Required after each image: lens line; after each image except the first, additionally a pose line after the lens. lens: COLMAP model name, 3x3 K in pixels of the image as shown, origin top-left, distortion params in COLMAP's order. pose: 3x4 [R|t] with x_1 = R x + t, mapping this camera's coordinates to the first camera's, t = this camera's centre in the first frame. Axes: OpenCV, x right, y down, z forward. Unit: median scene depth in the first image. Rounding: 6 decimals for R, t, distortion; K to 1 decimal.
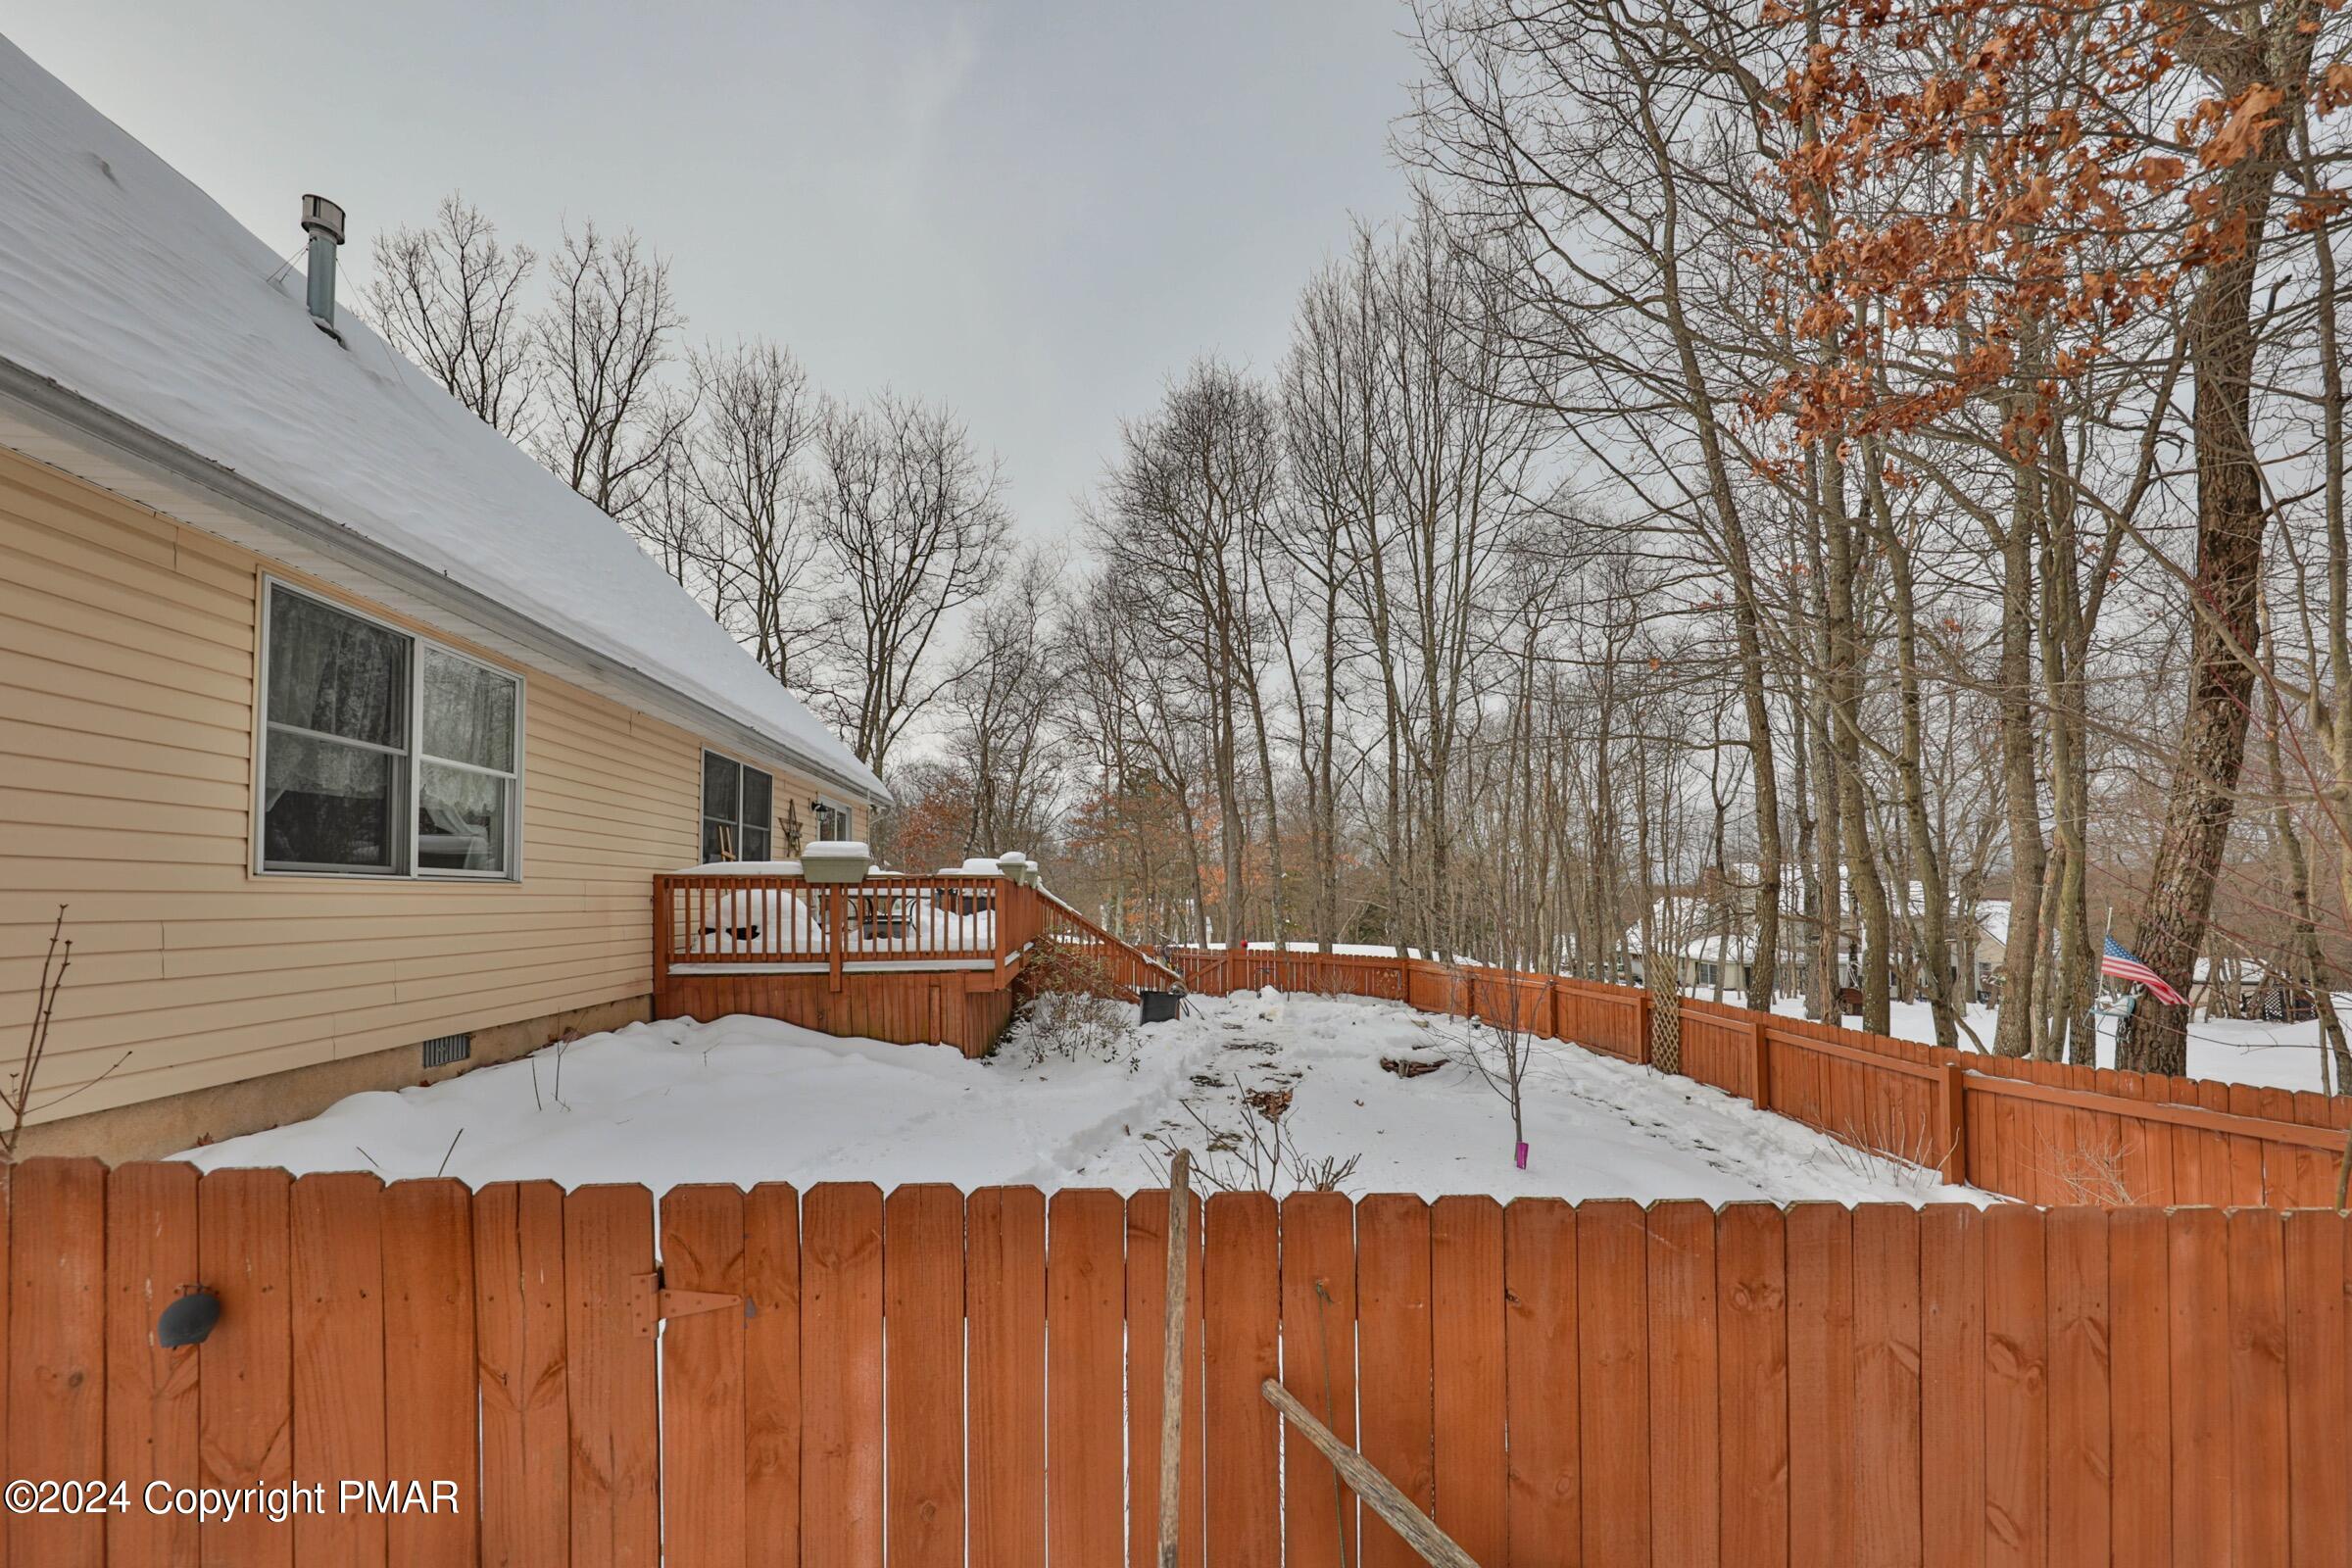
lens RADIAL K [[816.1, 0, 1180.5], [0, 816.1, 883.8], [0, 0, 1]] dist [0.001216, -0.003676]
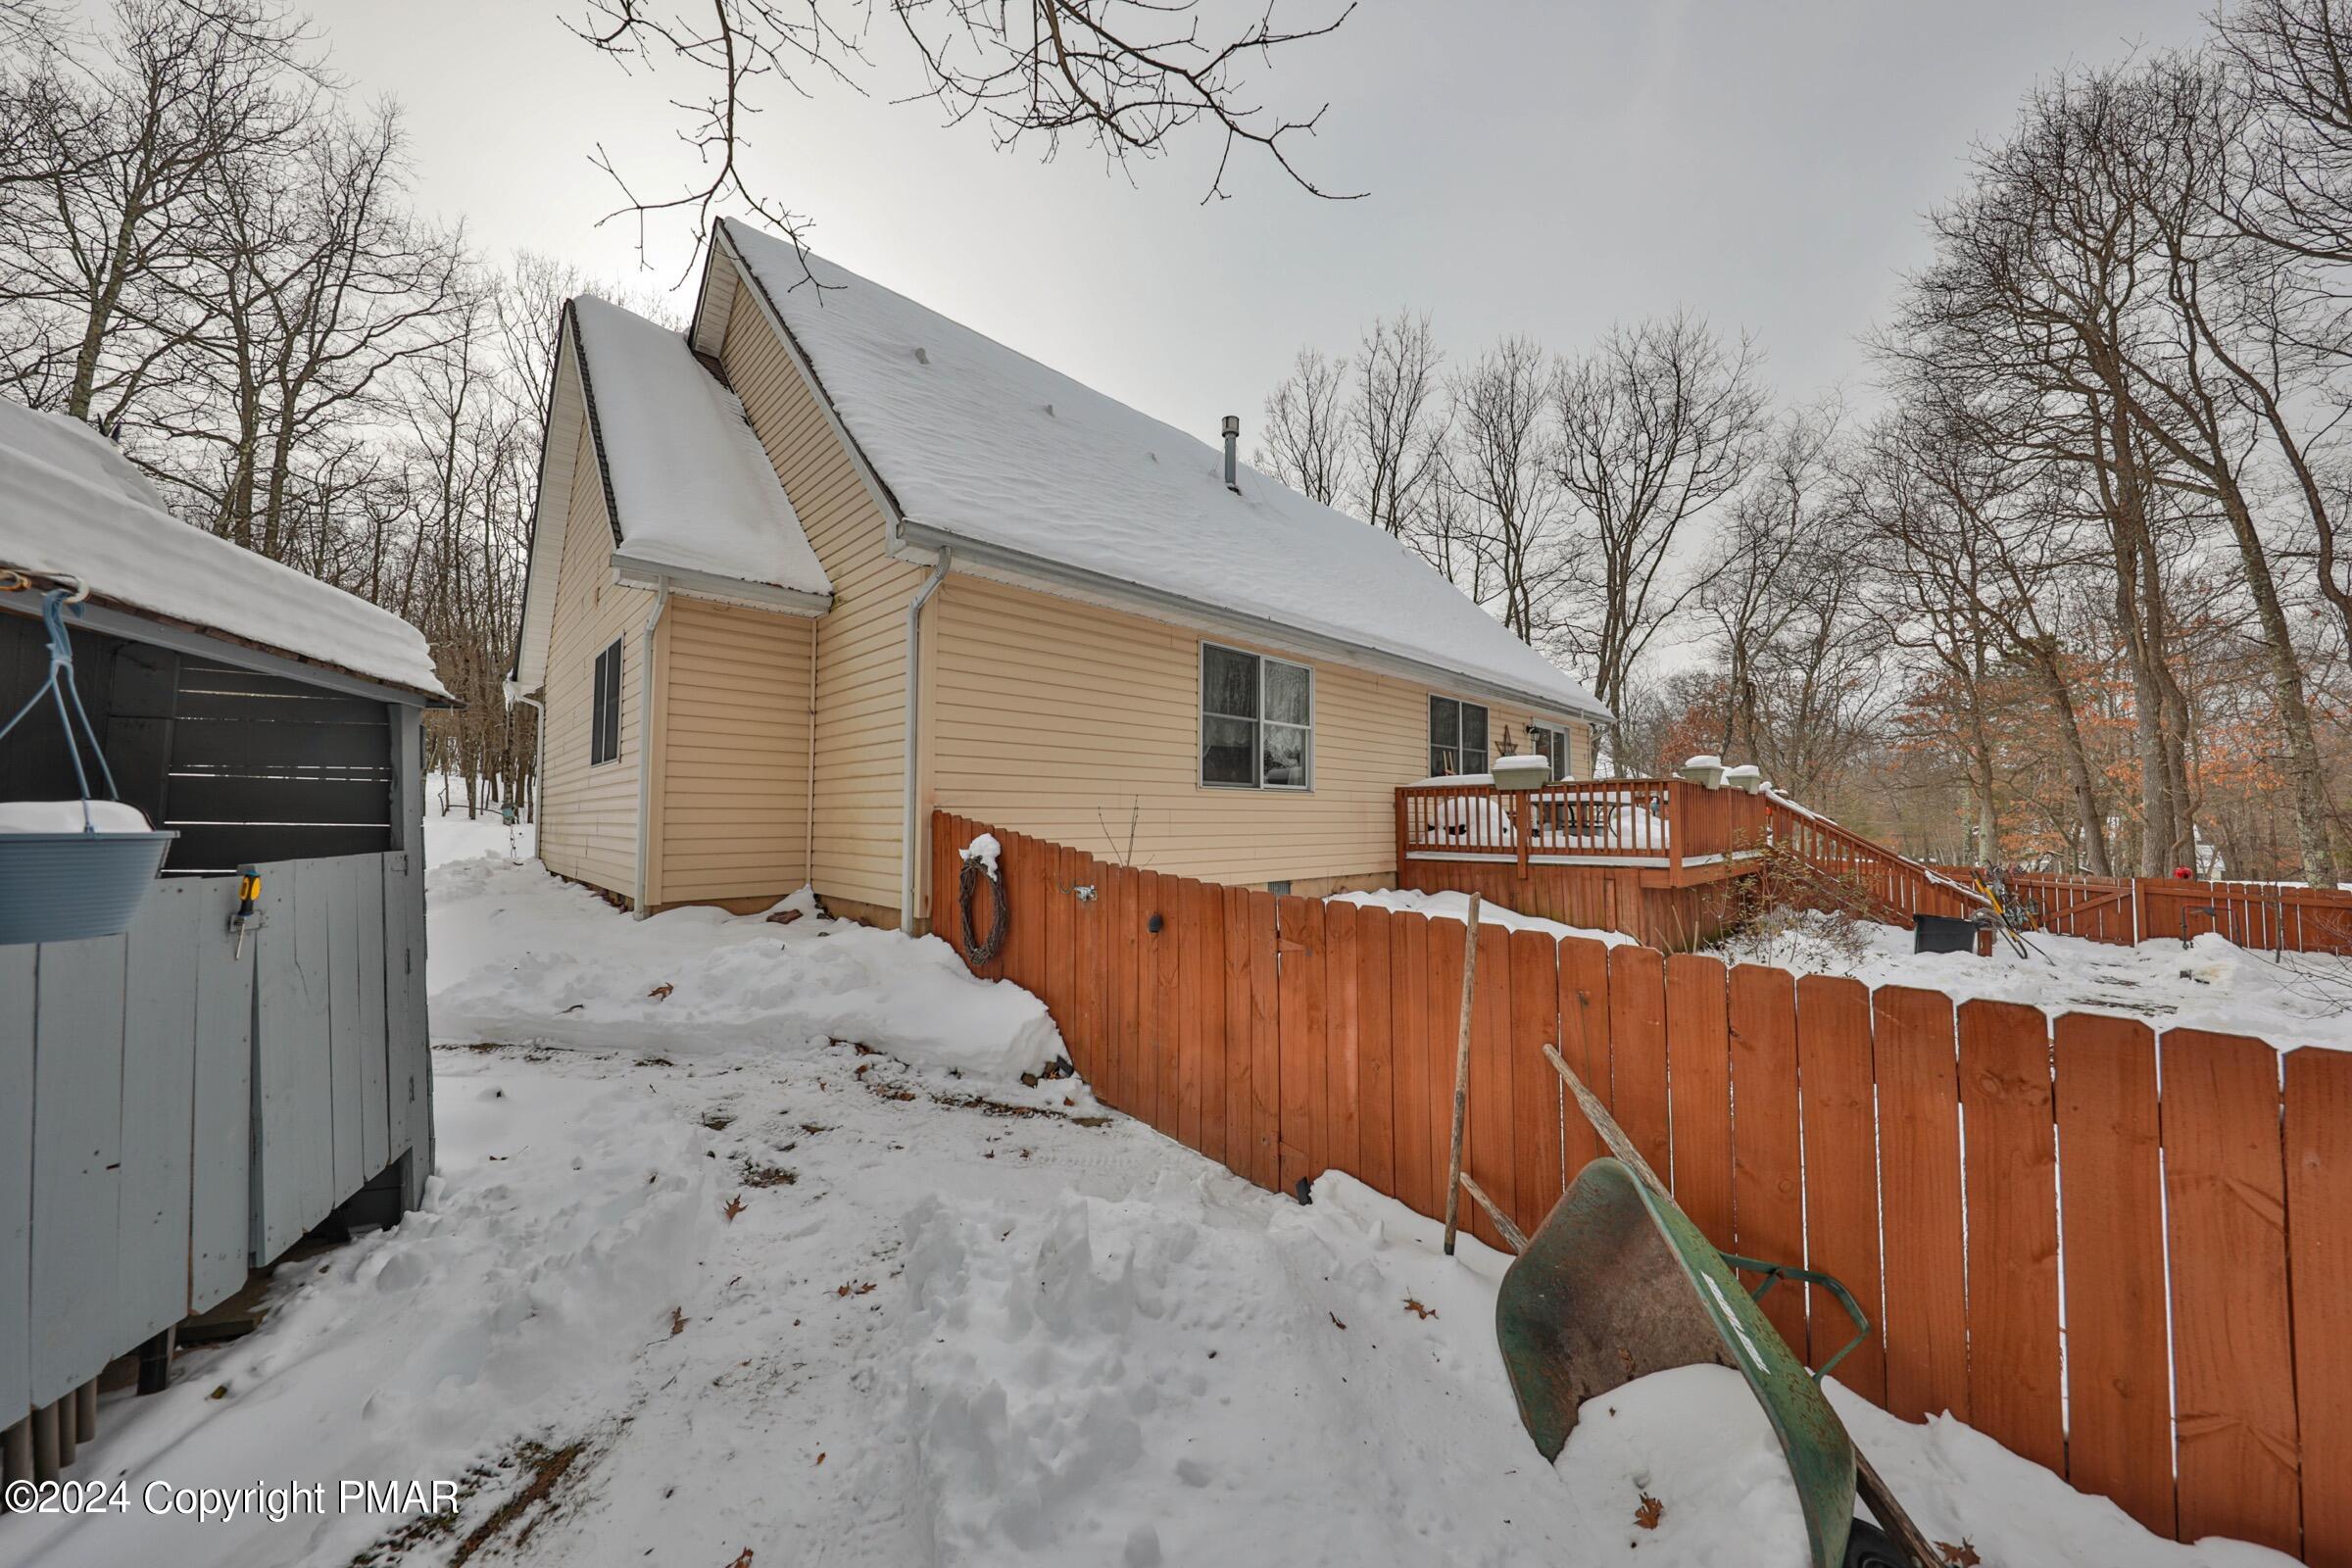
lens RADIAL K [[798.9, 0, 1175.3], [0, 798.9, 775.6], [0, 0, 1]] dist [0.000258, -0.003724]
pose [[0.601163, -0.048796, -0.797636, 0.212220], [0.013880, 0.998621, -0.050631, 0.029901], [0.799006, 0.019366, 0.601011, -0.126284]]
